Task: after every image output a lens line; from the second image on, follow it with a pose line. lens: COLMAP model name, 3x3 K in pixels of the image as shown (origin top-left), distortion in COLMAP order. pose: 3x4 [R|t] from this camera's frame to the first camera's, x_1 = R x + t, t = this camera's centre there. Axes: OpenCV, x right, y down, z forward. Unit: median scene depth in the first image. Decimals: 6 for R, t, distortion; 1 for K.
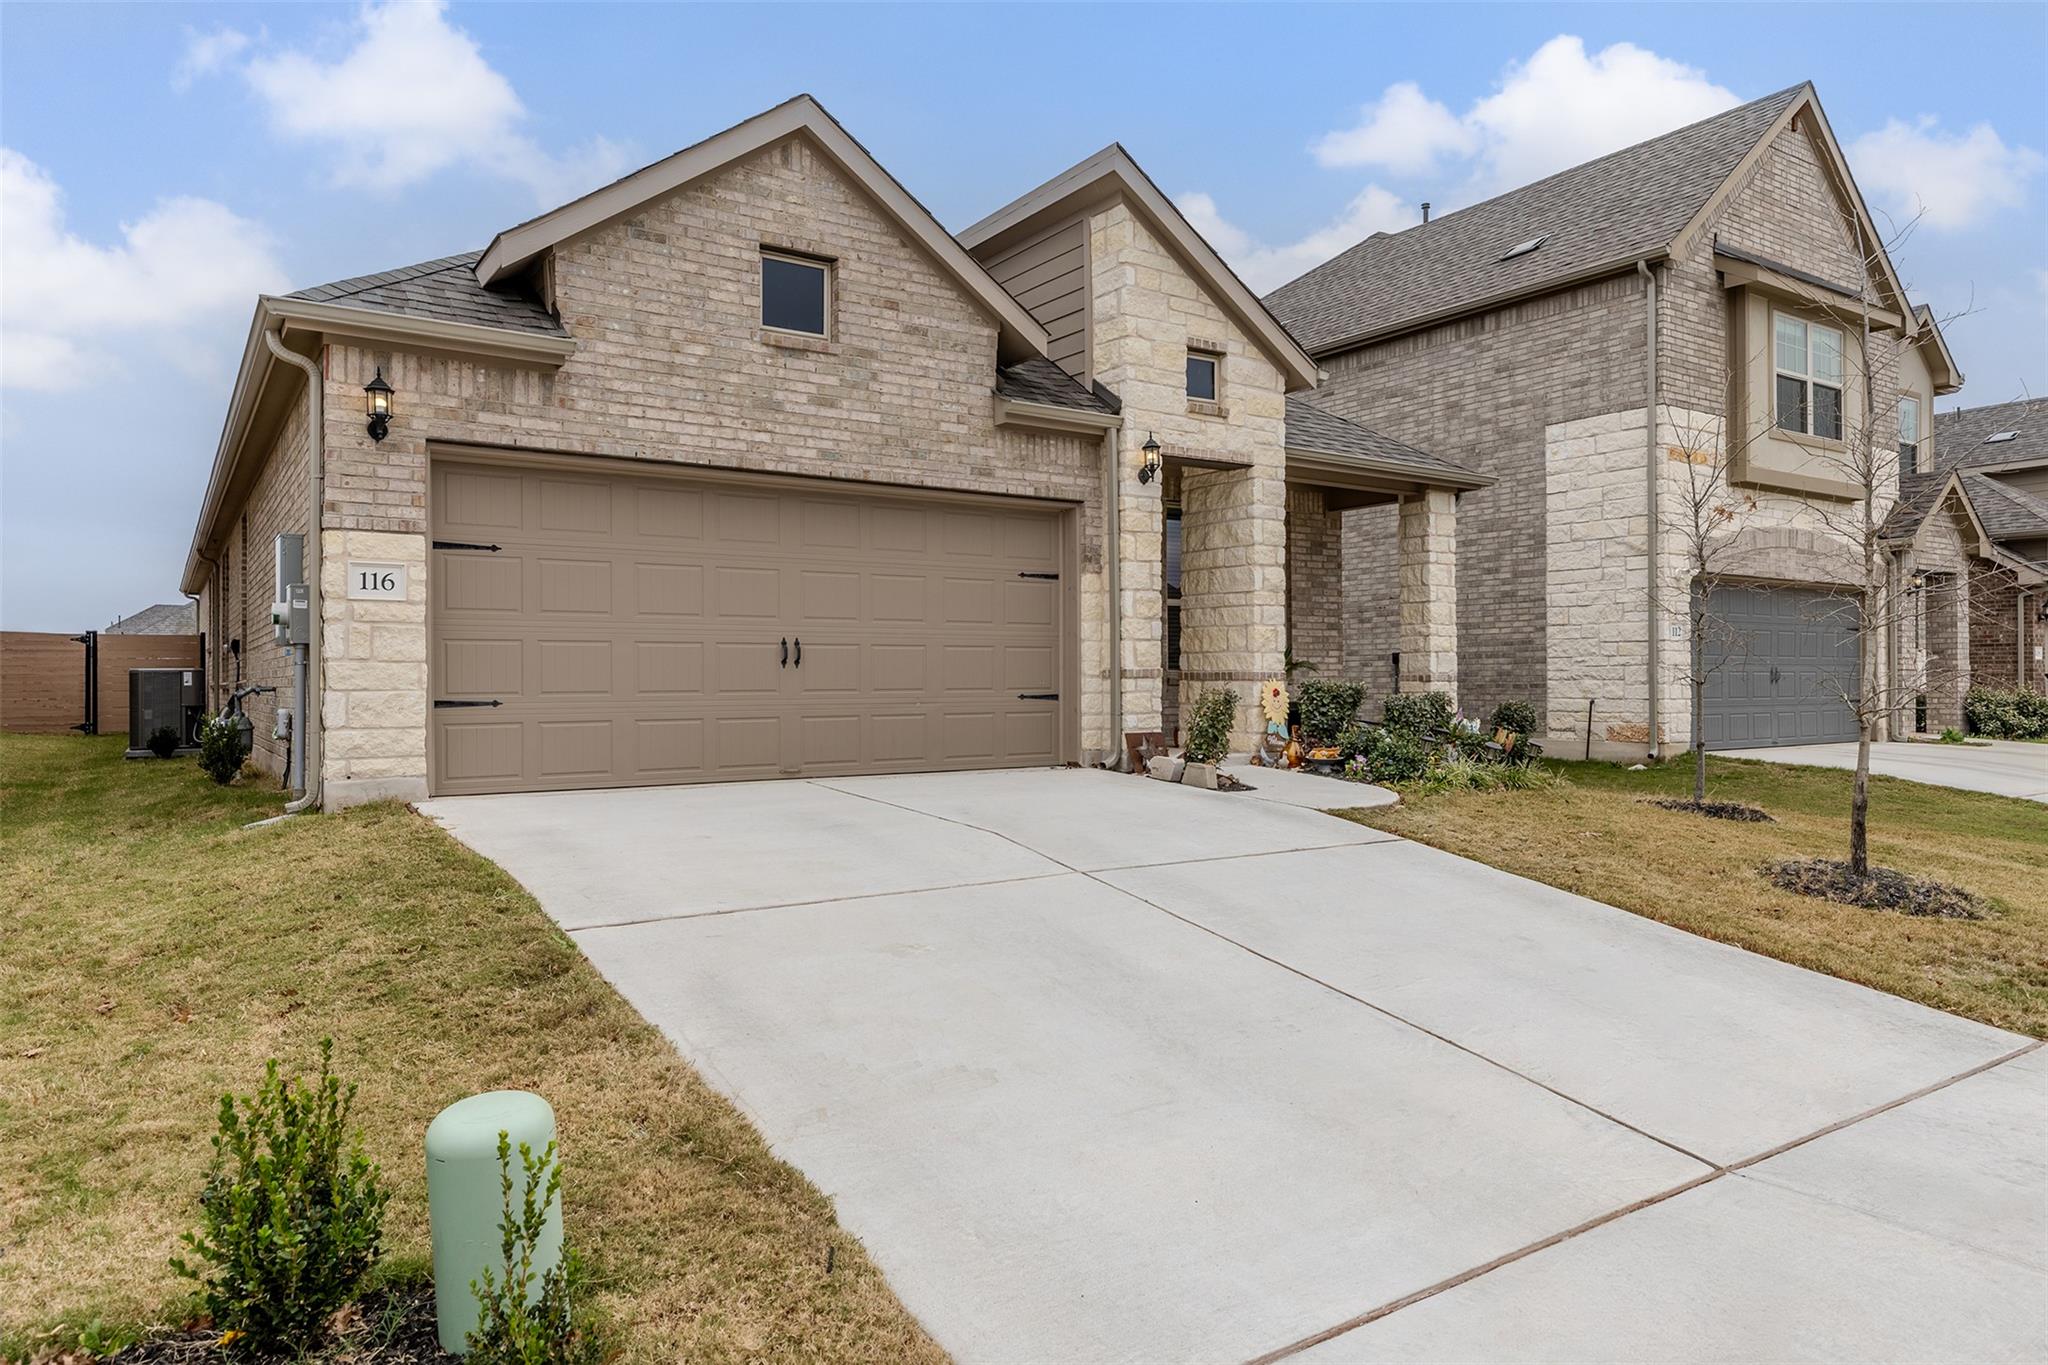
lens RADIAL K [[1288.8, 0, 1024.7], [0, 1288.8, 681.2], [0, 0, 1]] dist [0.002202, 0.000115]
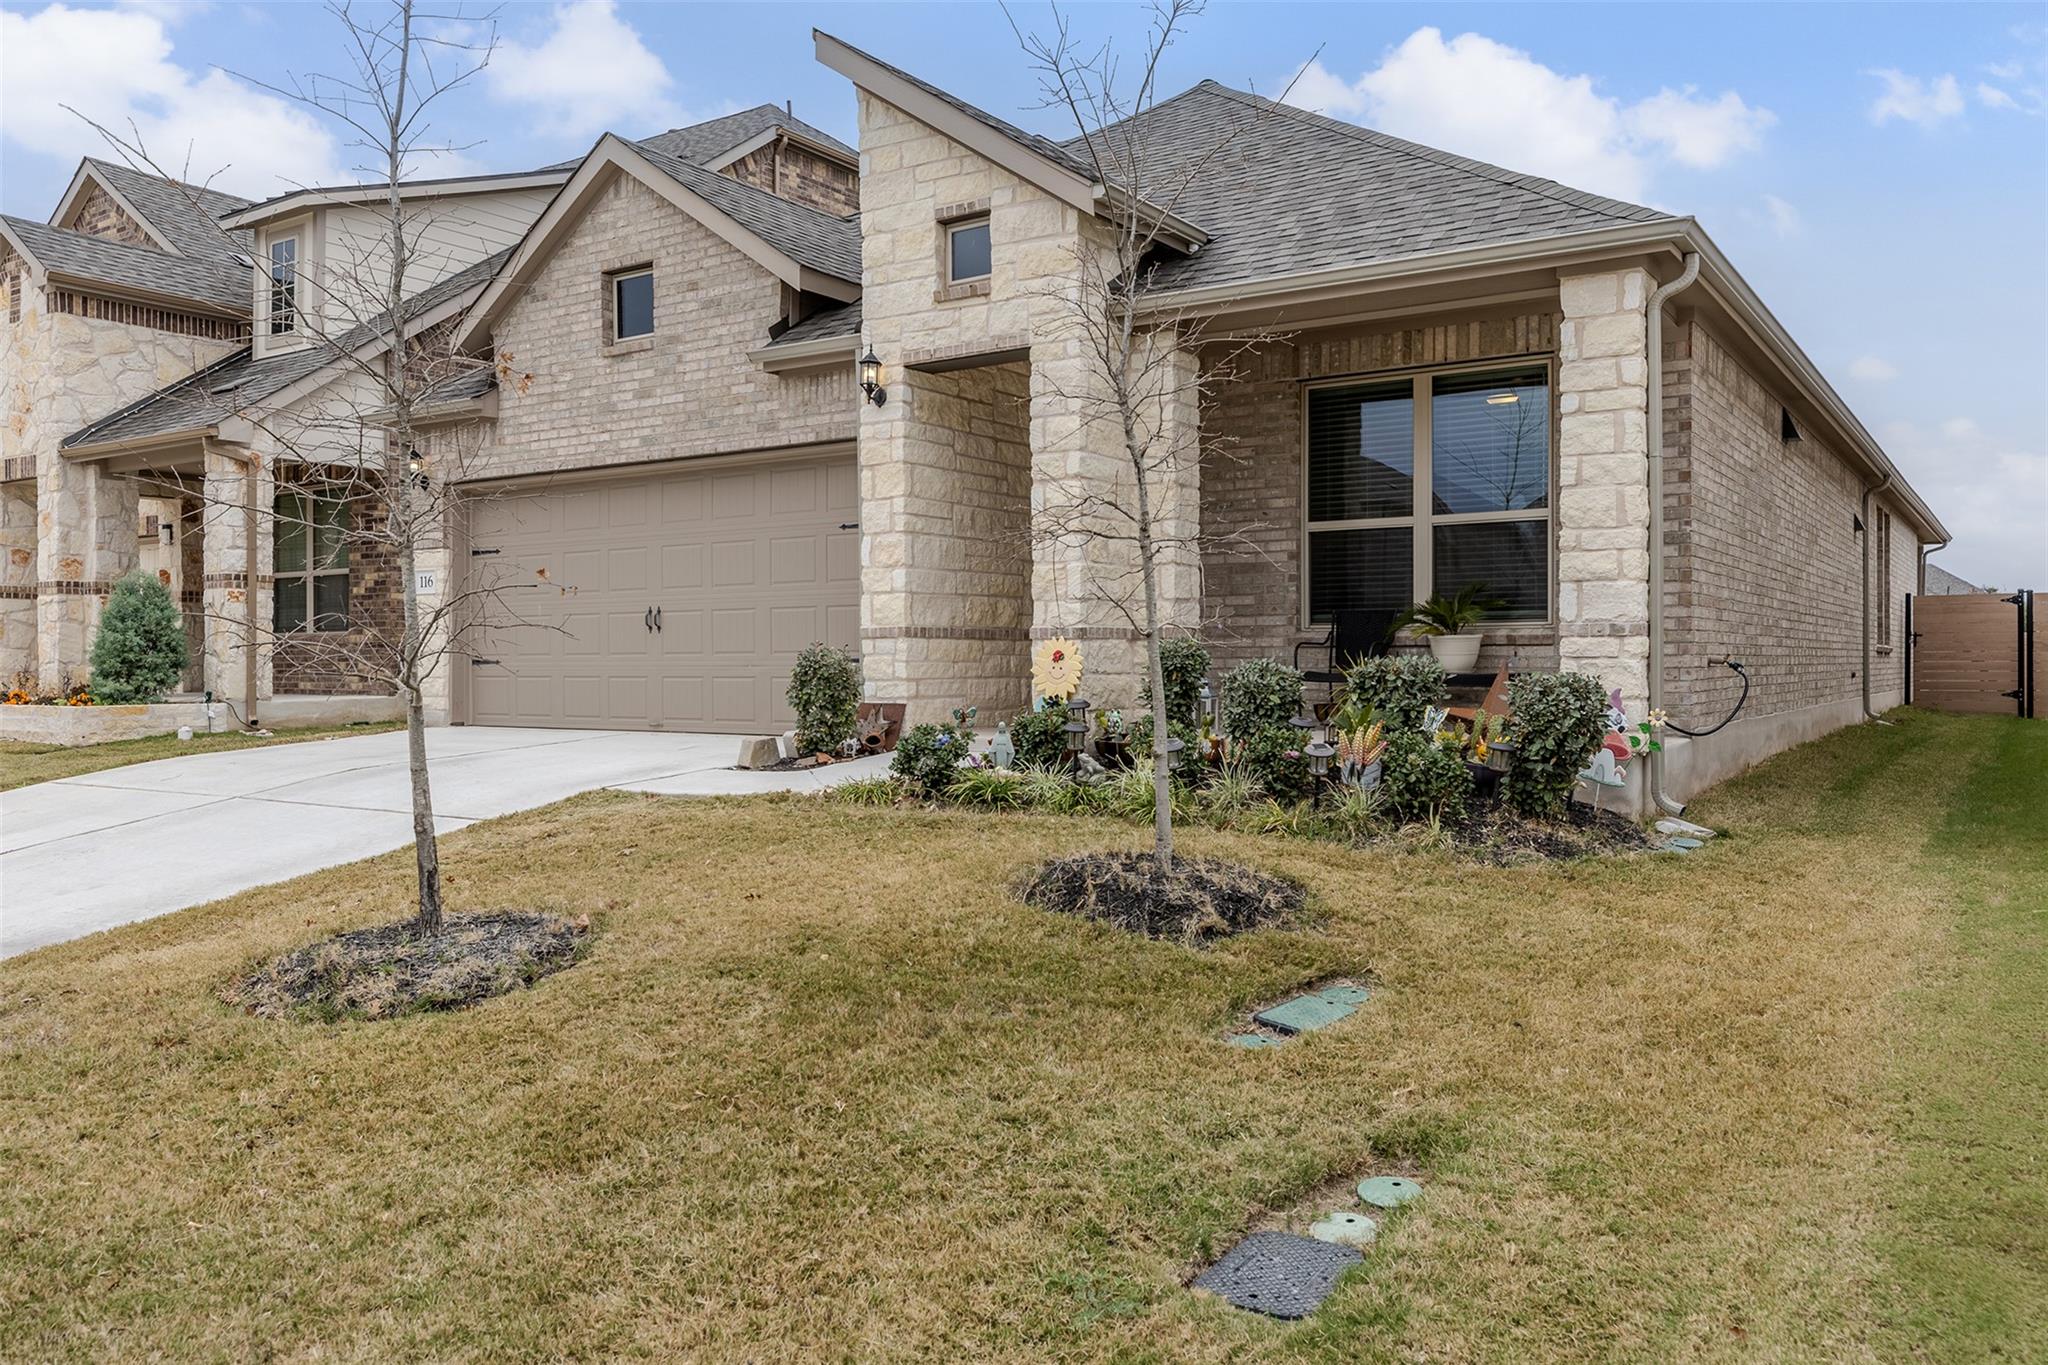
lens RADIAL K [[1529.8, 0, 1022.5], [0, 1529.8, 677.1], [0, 0, 1]] dist [-0.006374, -0.000372]
pose [[0.371224, 0.010557, -0.928483, 1.172358], [0.001974, 0.999924, 0.012159, 0.012240], [0.928541, -0.006347, 0.371175, 0.796009]]
